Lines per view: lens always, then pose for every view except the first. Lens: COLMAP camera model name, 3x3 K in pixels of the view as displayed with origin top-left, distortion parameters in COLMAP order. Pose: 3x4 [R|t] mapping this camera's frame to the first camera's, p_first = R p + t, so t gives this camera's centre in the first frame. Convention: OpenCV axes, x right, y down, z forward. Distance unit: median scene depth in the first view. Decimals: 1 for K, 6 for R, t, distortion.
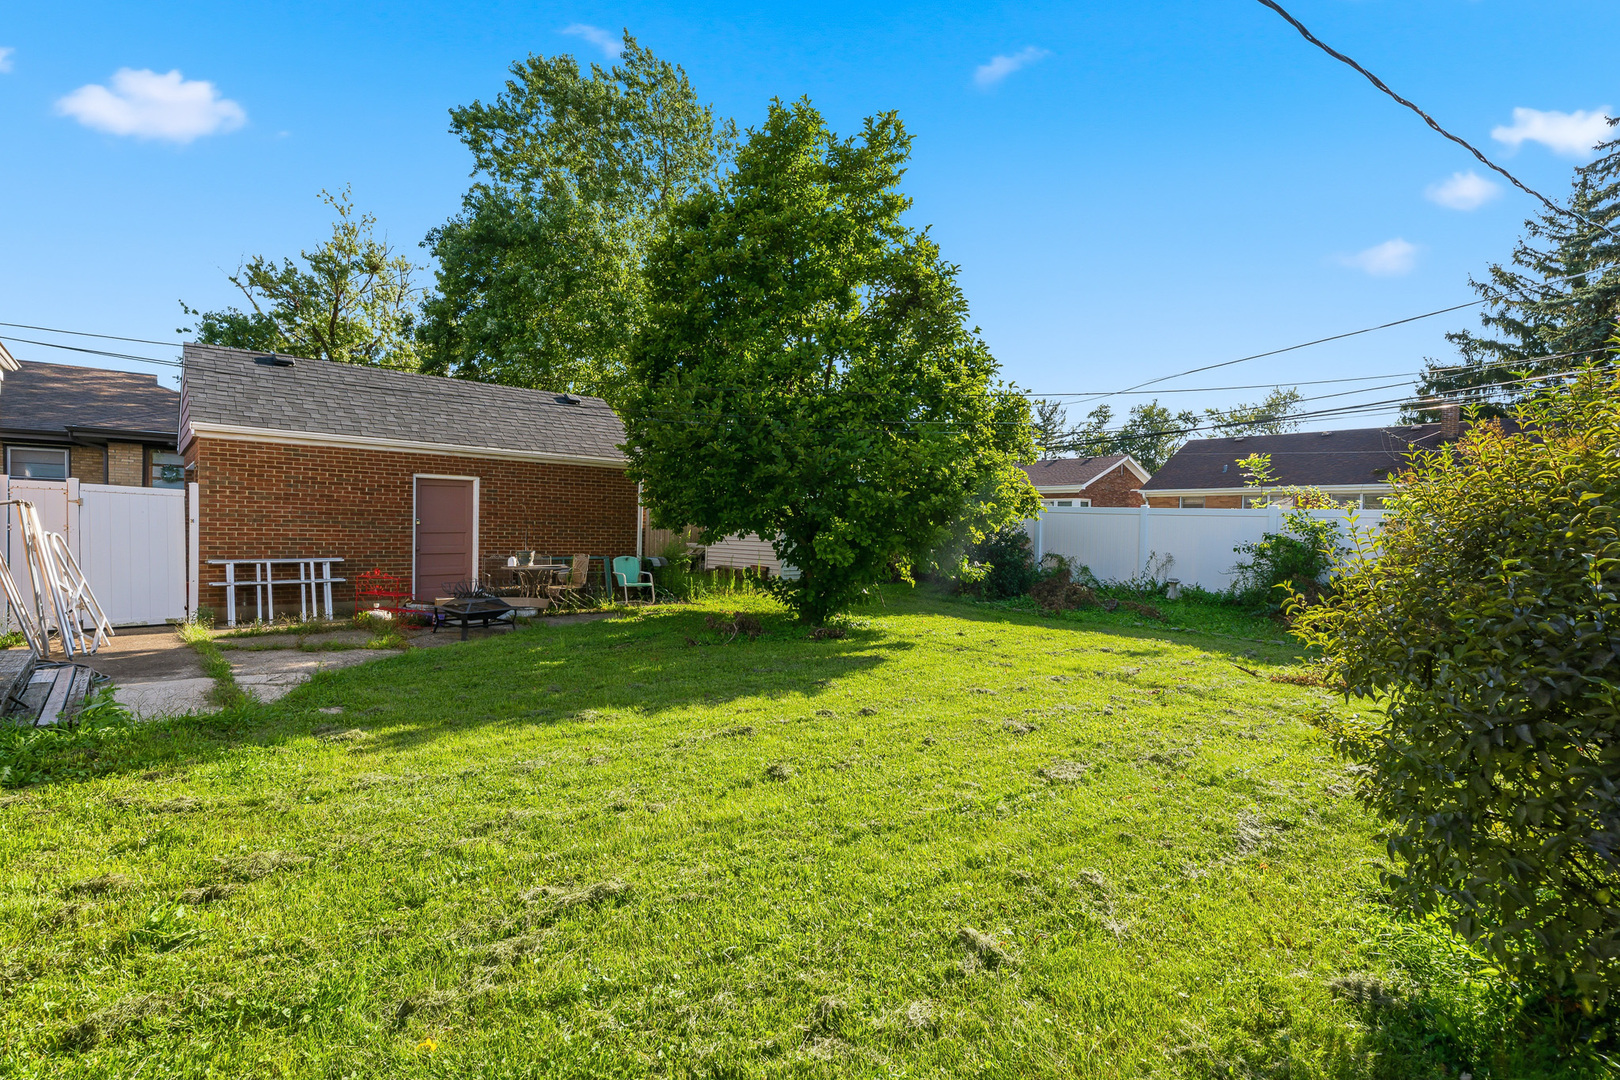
lens RADIAL K [[718.2, 0, 810.0], [0, 718.2, 540.0], [0, 0, 1]] dist [0.002216, 0.000378]
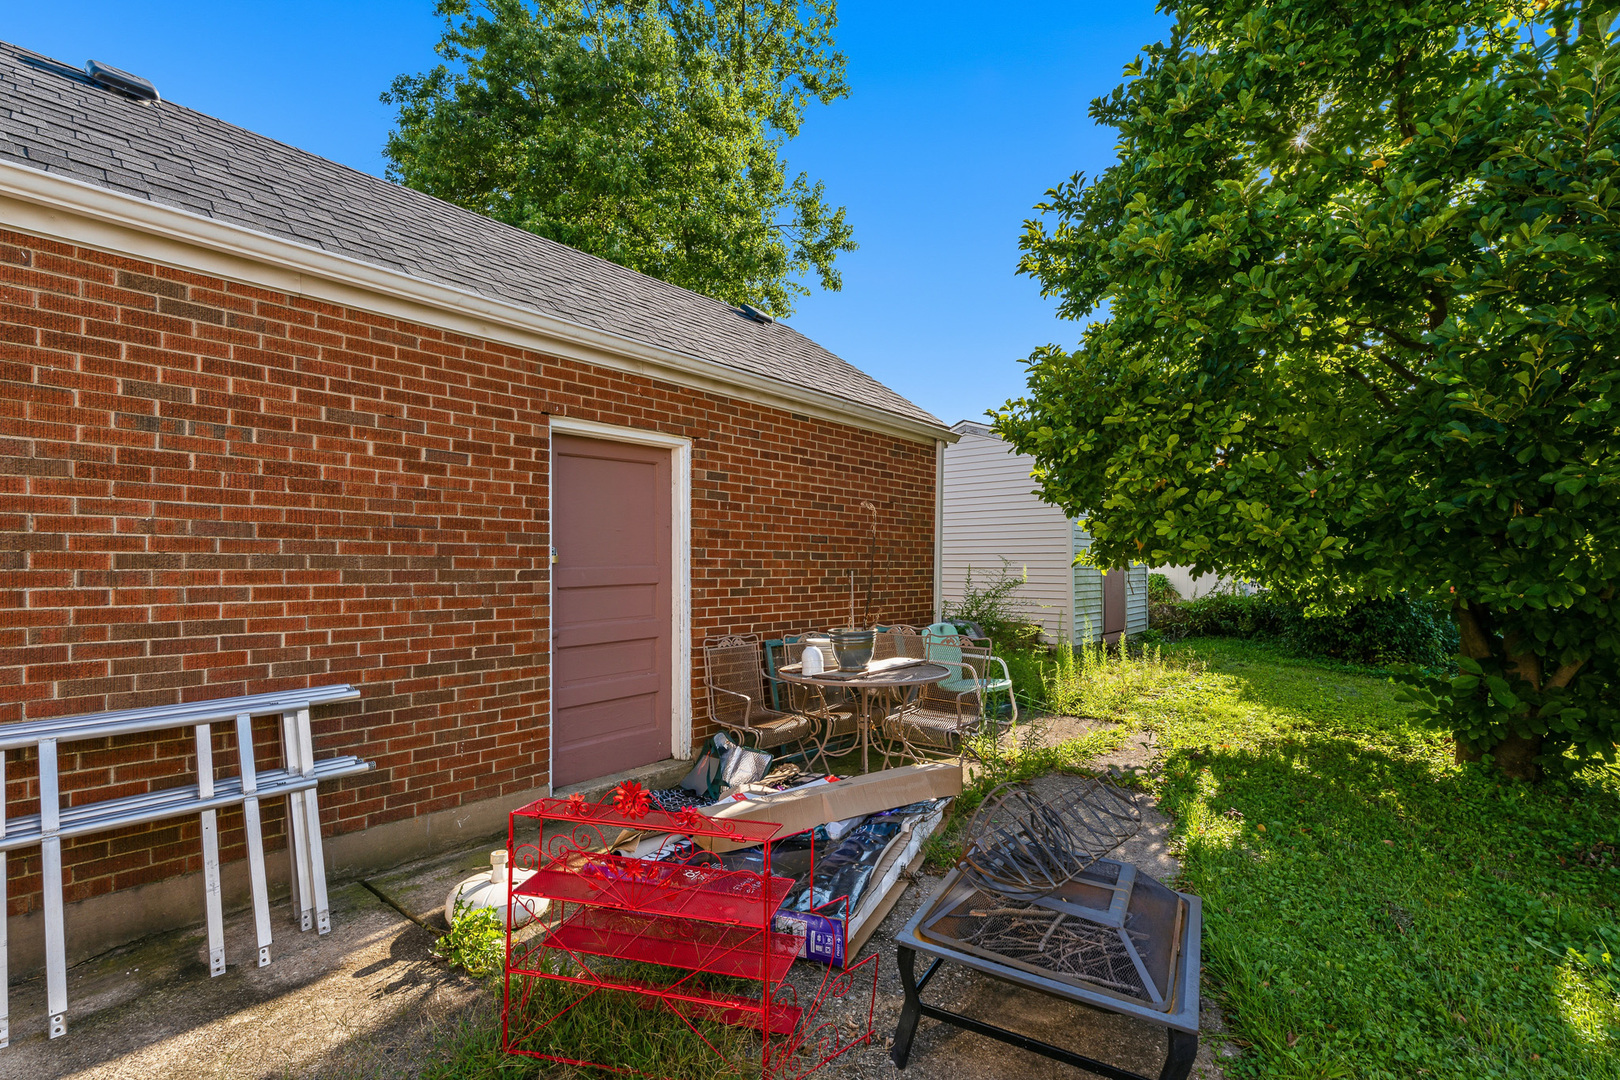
lens RADIAL K [[707.5, 0, 813.3], [0, 707.5, 561.1], [0, 0, 1]] dist [0.000447, -0.000013]
pose [[0.991034, -0.018323, 0.132346, -0.506740], [0.020296, 0.999702, -0.013572, -0.017559], [-0.132058, 0.016136, 0.991111, 0.698014]]
